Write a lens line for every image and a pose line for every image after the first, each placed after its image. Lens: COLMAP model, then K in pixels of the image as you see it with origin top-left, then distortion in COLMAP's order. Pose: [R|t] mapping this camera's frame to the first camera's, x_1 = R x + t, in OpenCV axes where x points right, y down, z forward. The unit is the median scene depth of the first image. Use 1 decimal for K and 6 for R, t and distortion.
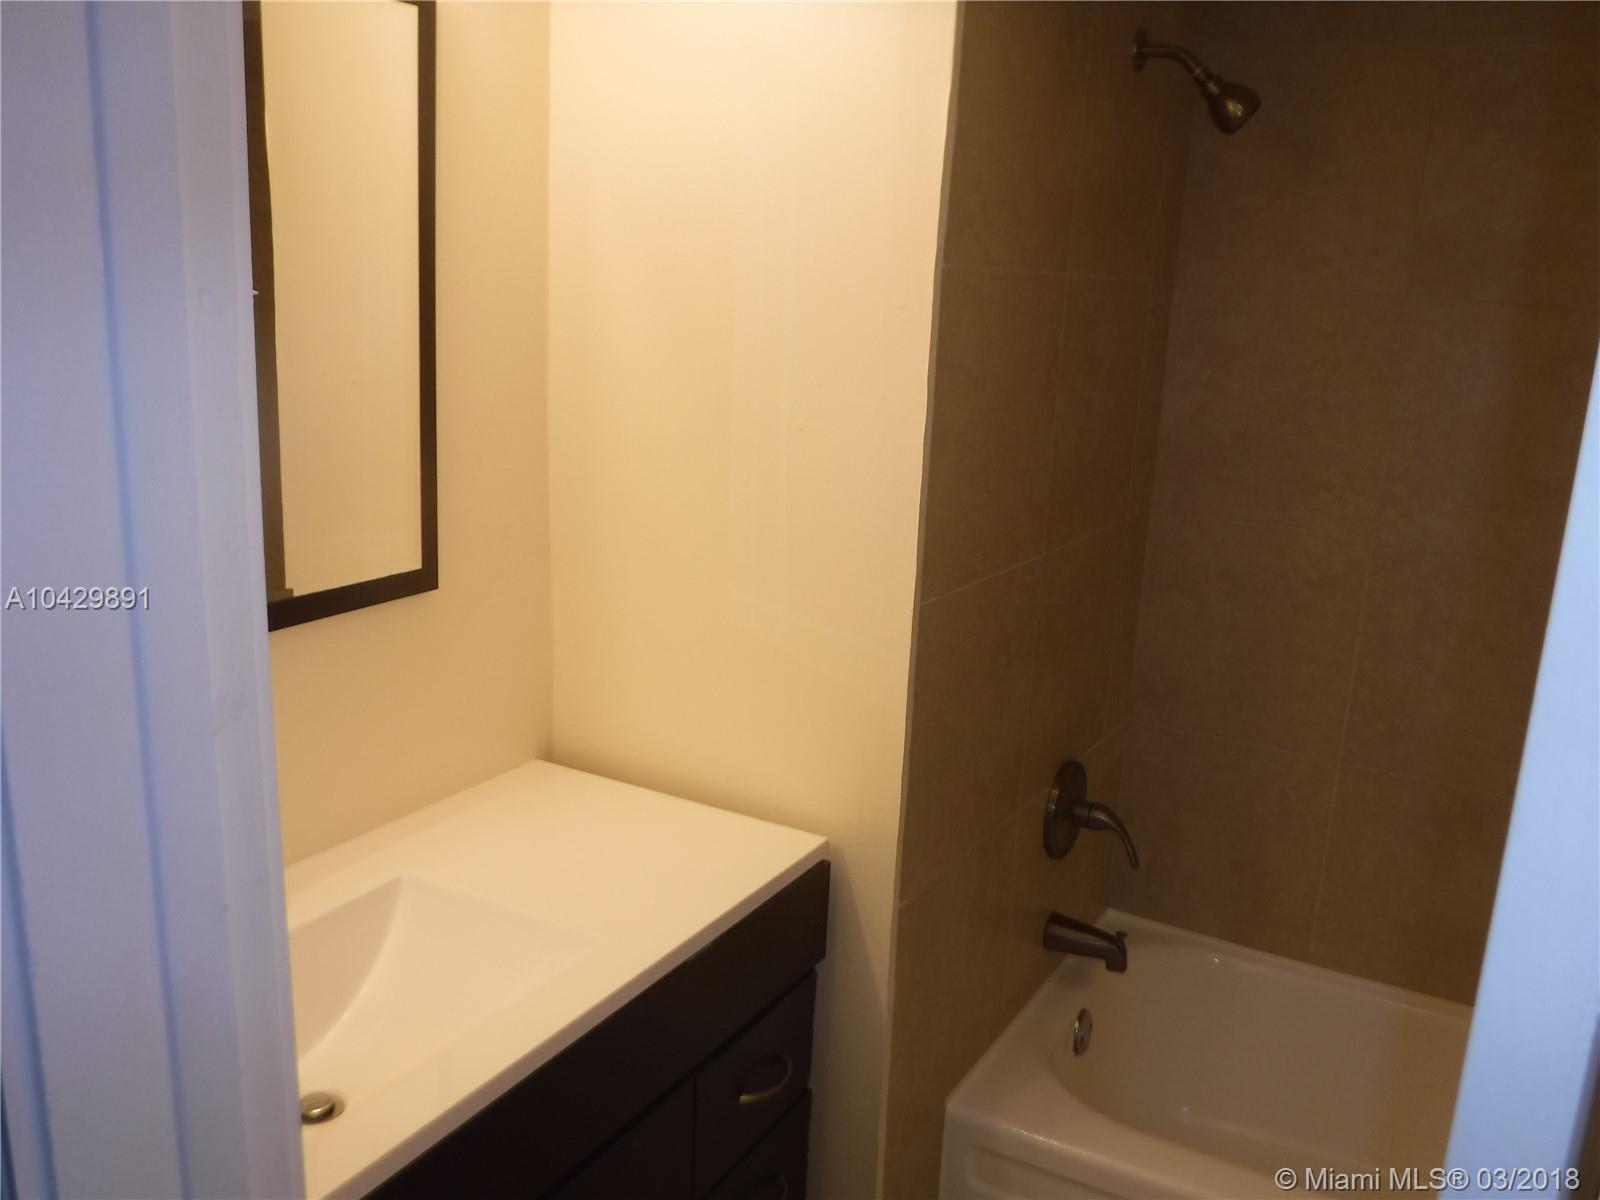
lens RADIAL K [[1309.0, 0, 800.0], [0, 1309.0, 600.0], [0, 0, 1]] dist [-0.072870, -0.000326]
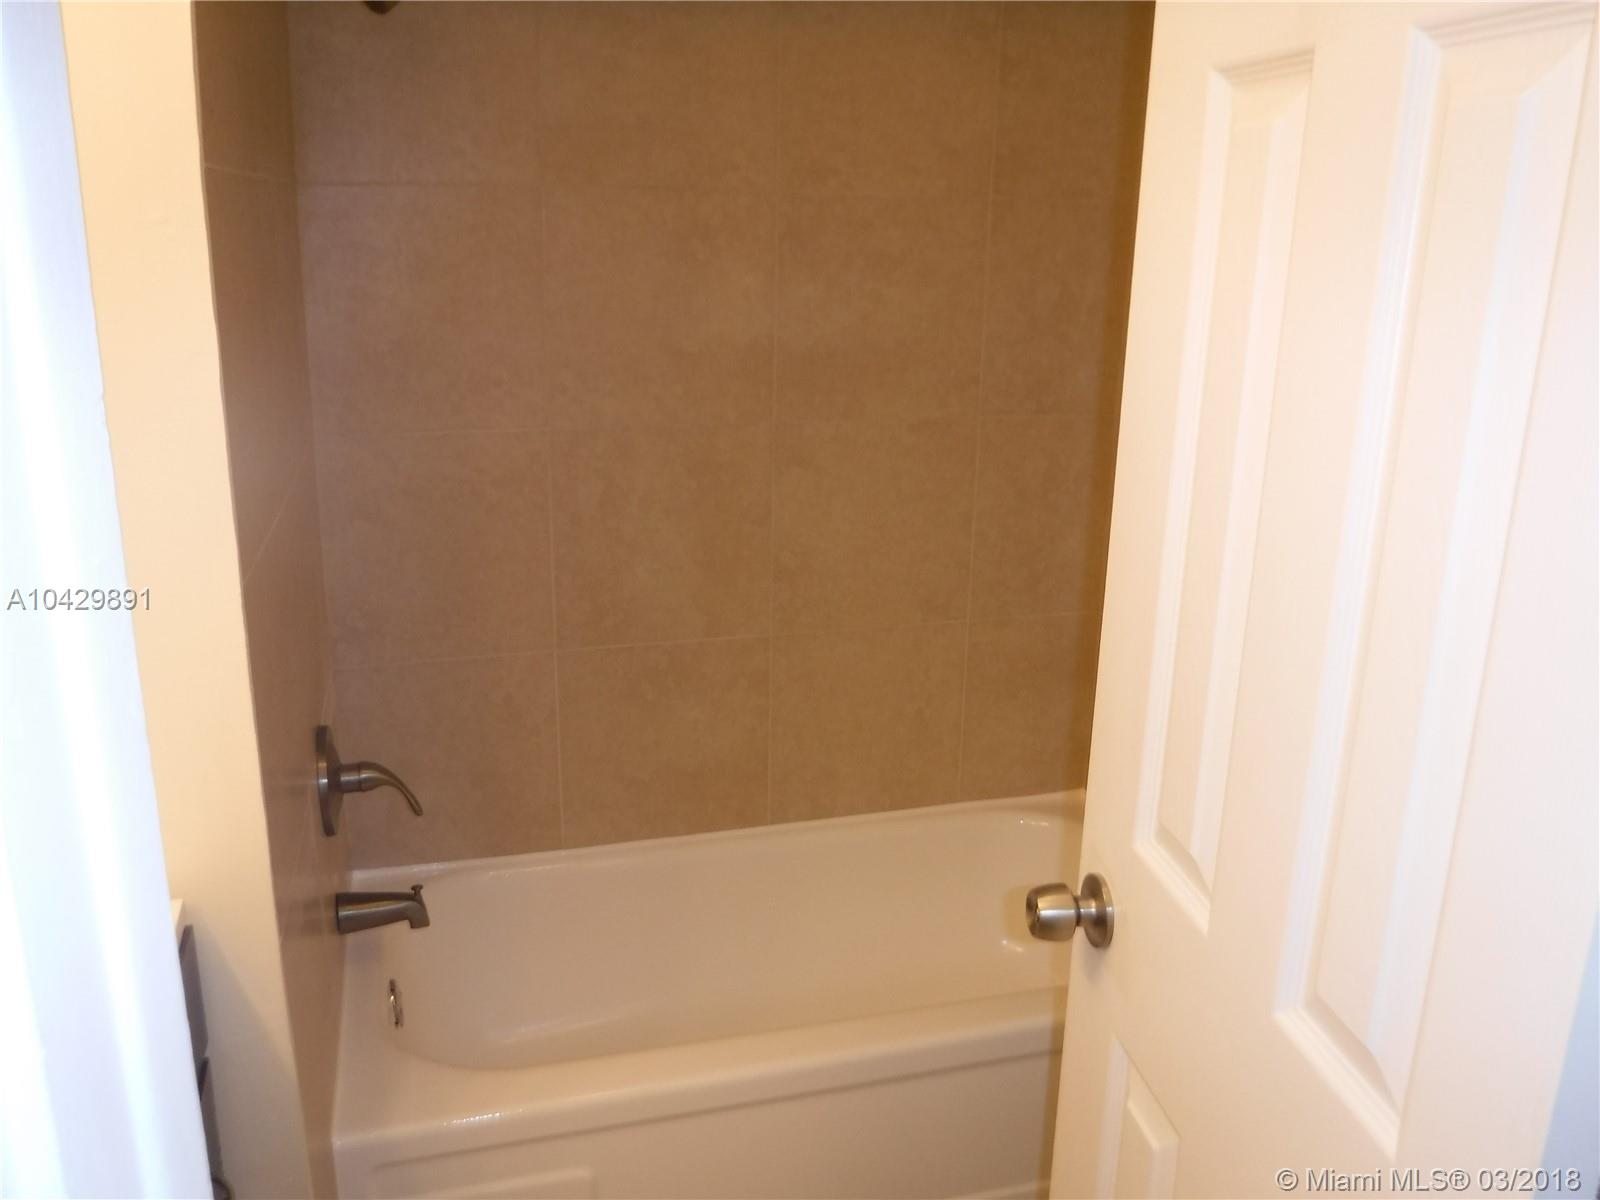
lens RADIAL K [[1358.2, 0, 829.0], [0, 1358.2, 597.7], [0, 0, 1]] dist [-0.051131, 0.009754]
pose [[0.685748, -0.239173, 0.687420, -0.167875], [0.190793, 0.970510, 0.147340, -0.032735], [-0.702388, 0.030117, 0.711157, 0.090391]]
